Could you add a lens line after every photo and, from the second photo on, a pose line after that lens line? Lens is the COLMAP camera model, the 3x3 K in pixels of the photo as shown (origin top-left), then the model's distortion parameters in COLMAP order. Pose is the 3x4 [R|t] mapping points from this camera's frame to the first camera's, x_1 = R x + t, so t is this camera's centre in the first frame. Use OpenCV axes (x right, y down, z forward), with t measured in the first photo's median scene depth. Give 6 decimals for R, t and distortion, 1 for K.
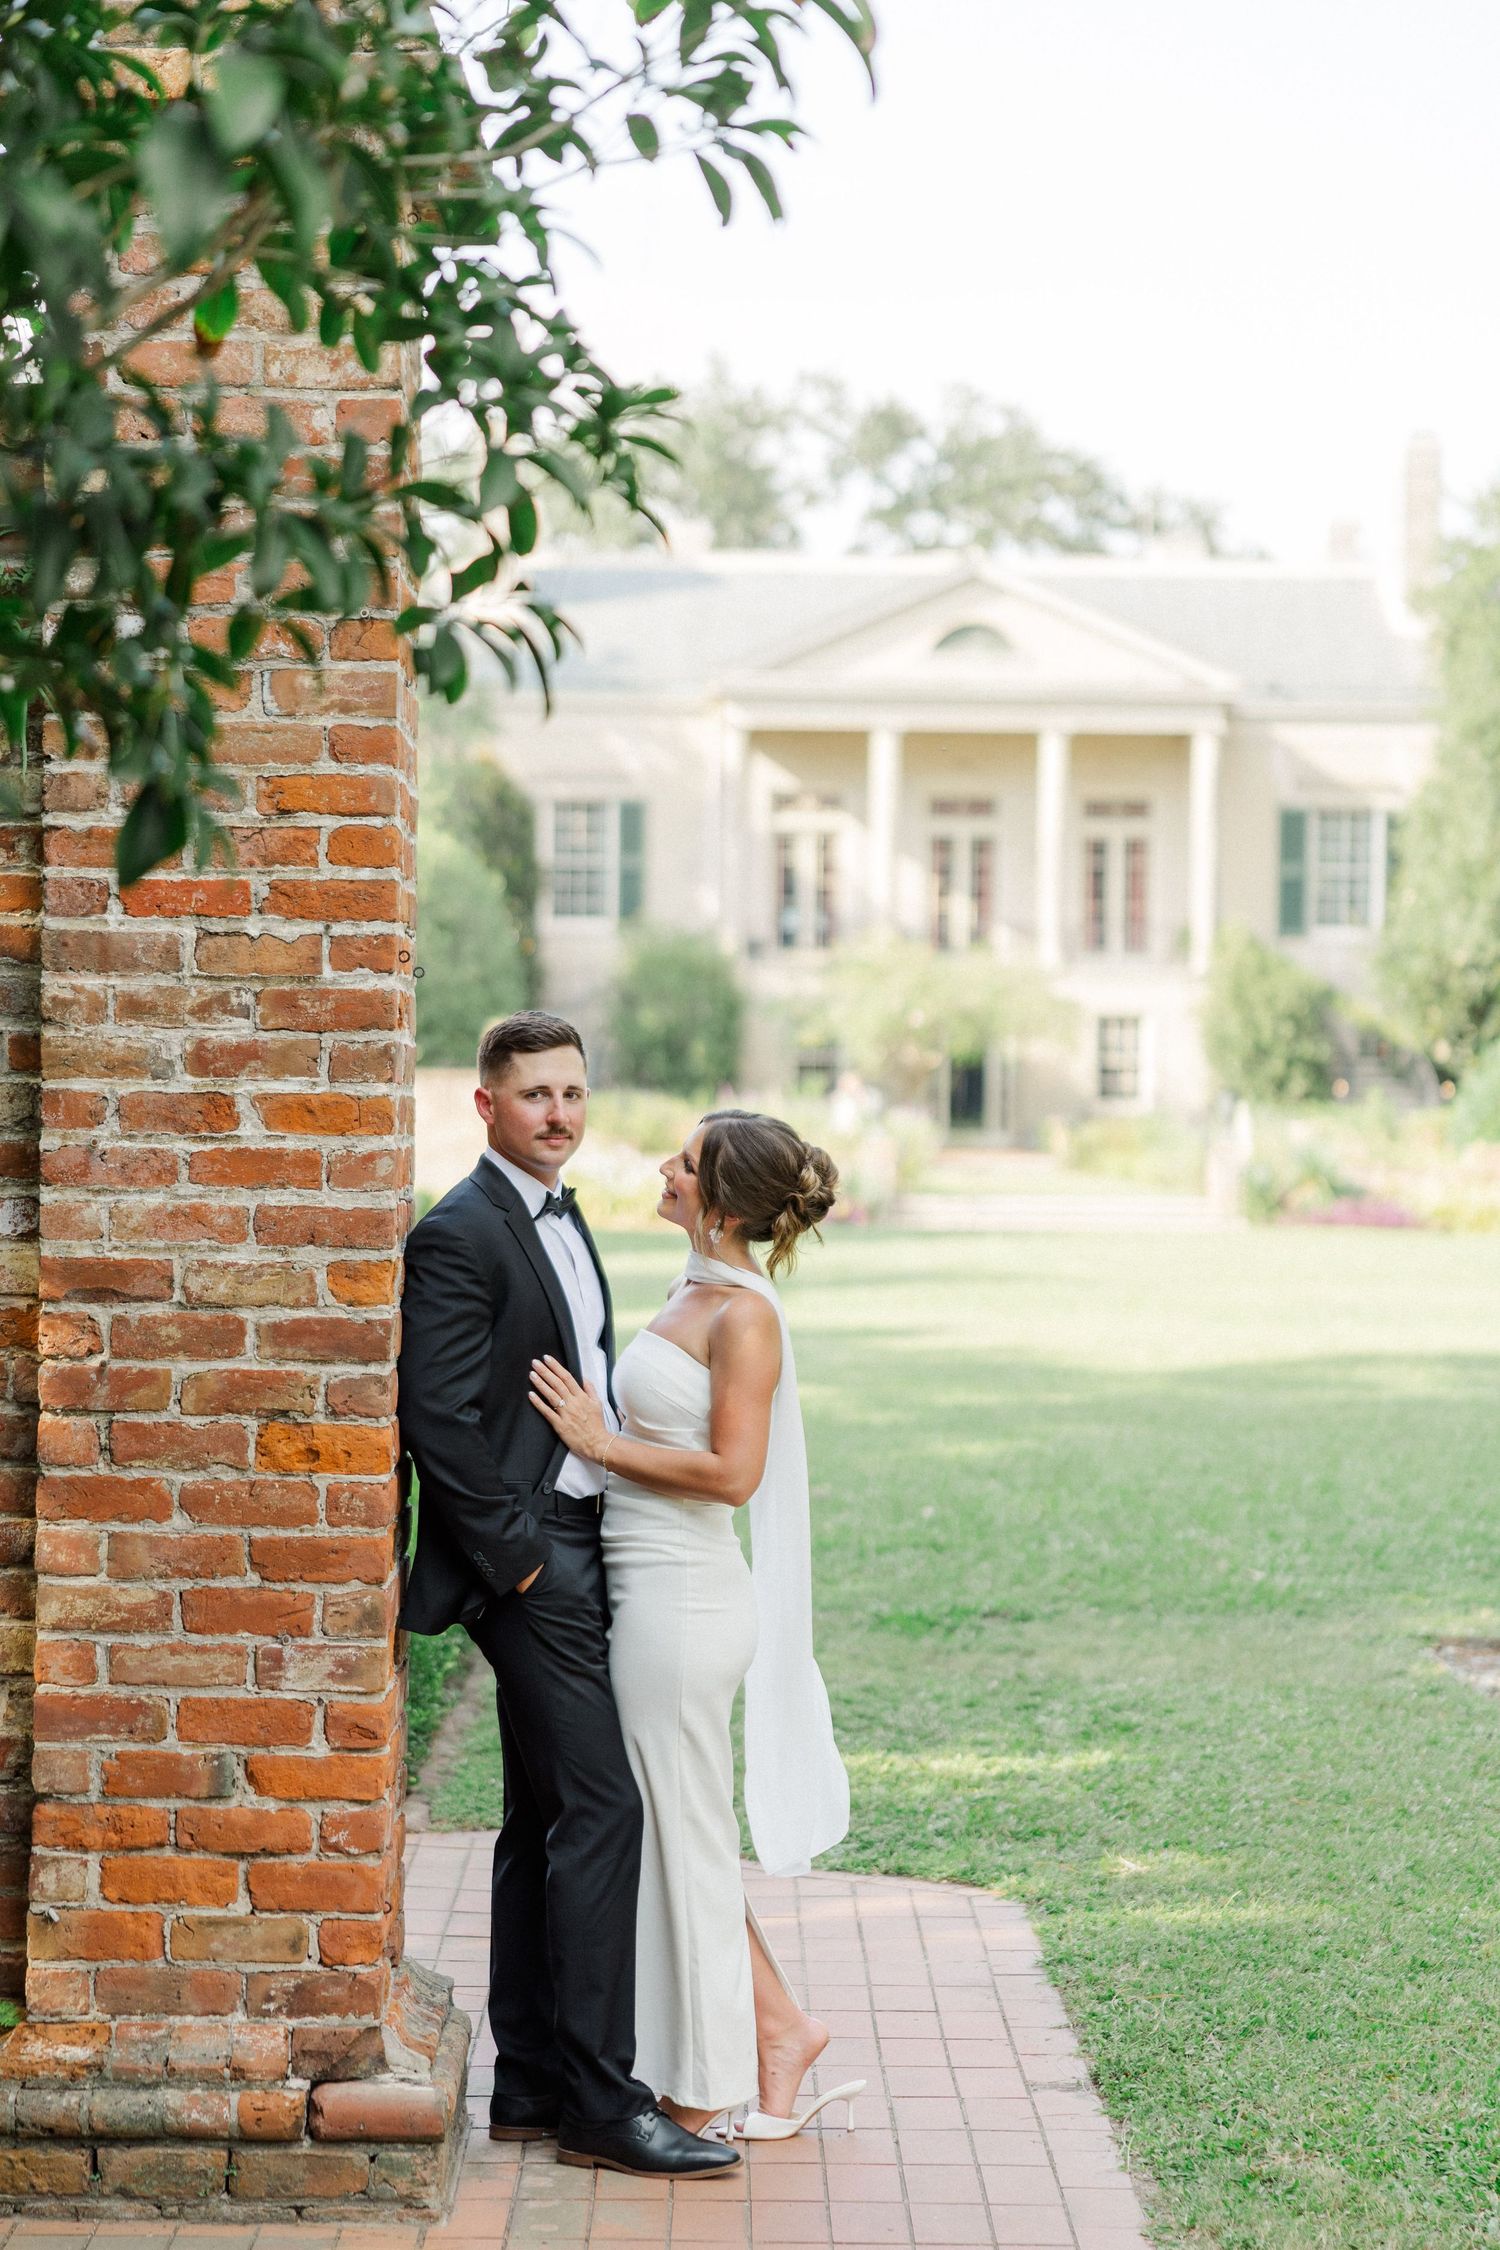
lens RADIAL K [[4463.0, 0, 750.0], [0, 4463.0, 1125.0], [0, 0, 1]] dist [0.015182, -0.151916]
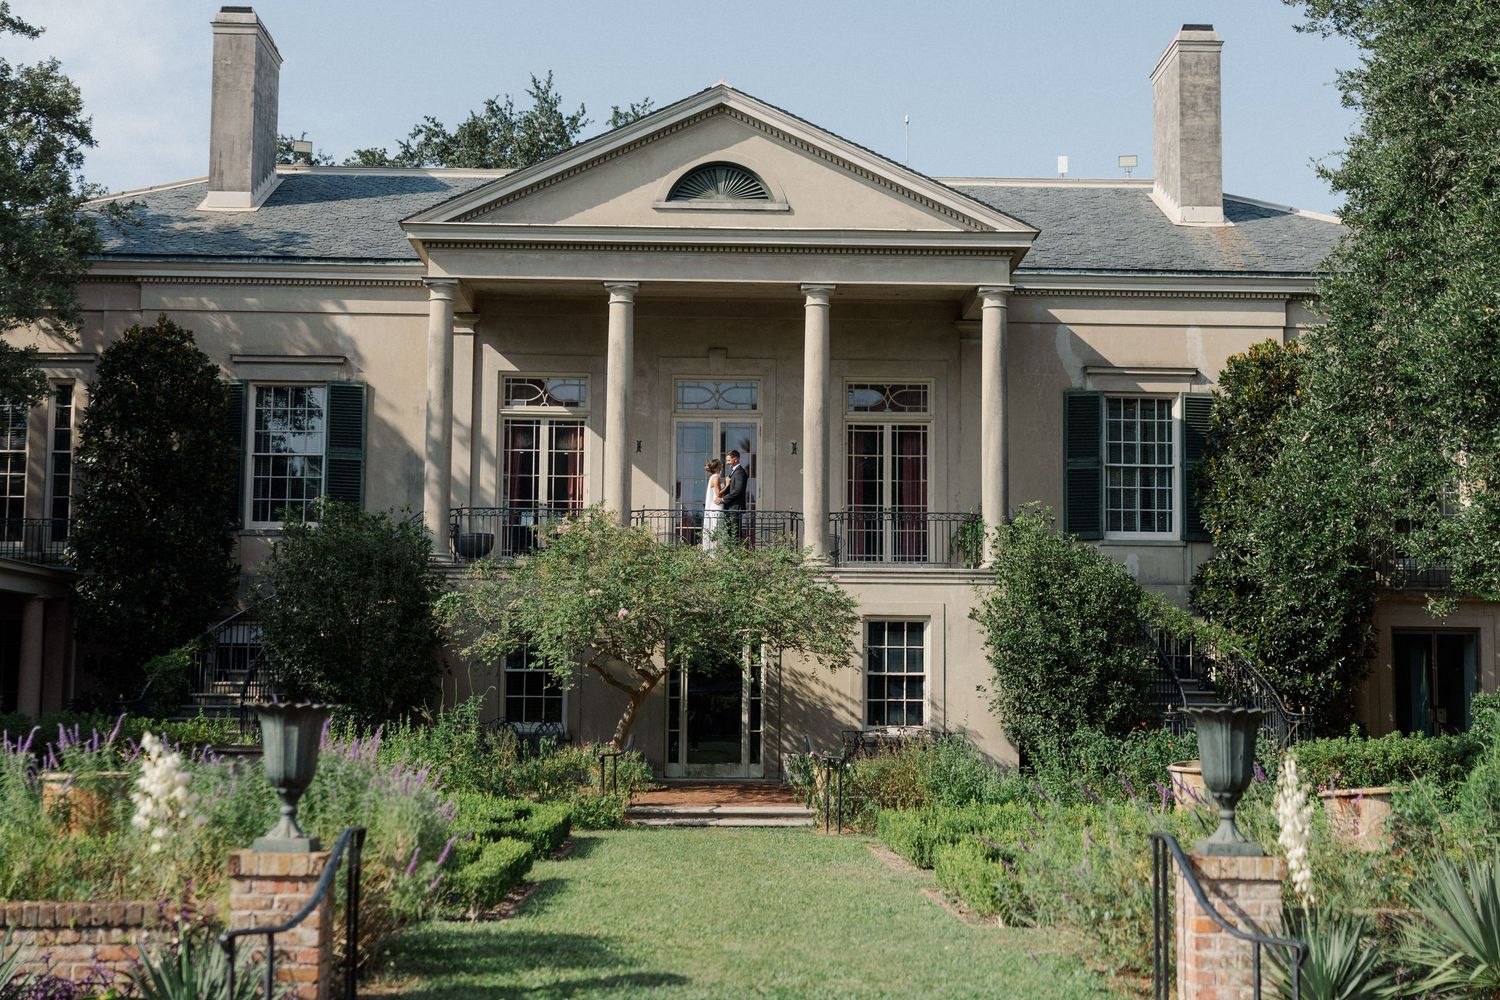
lens RADIAL K [[2118.6, 0, 750.0], [0, 2118.6, 500.0], [0, 0, 1]] dist [-0.015930, -0.034300]
pose [[0.999709, -0.001902, 0.024067, 0.044431], [0.004192, 0.995425, -0.095457, -0.009206], [-0.023775, 0.095530, 0.995143, 0.582779]]
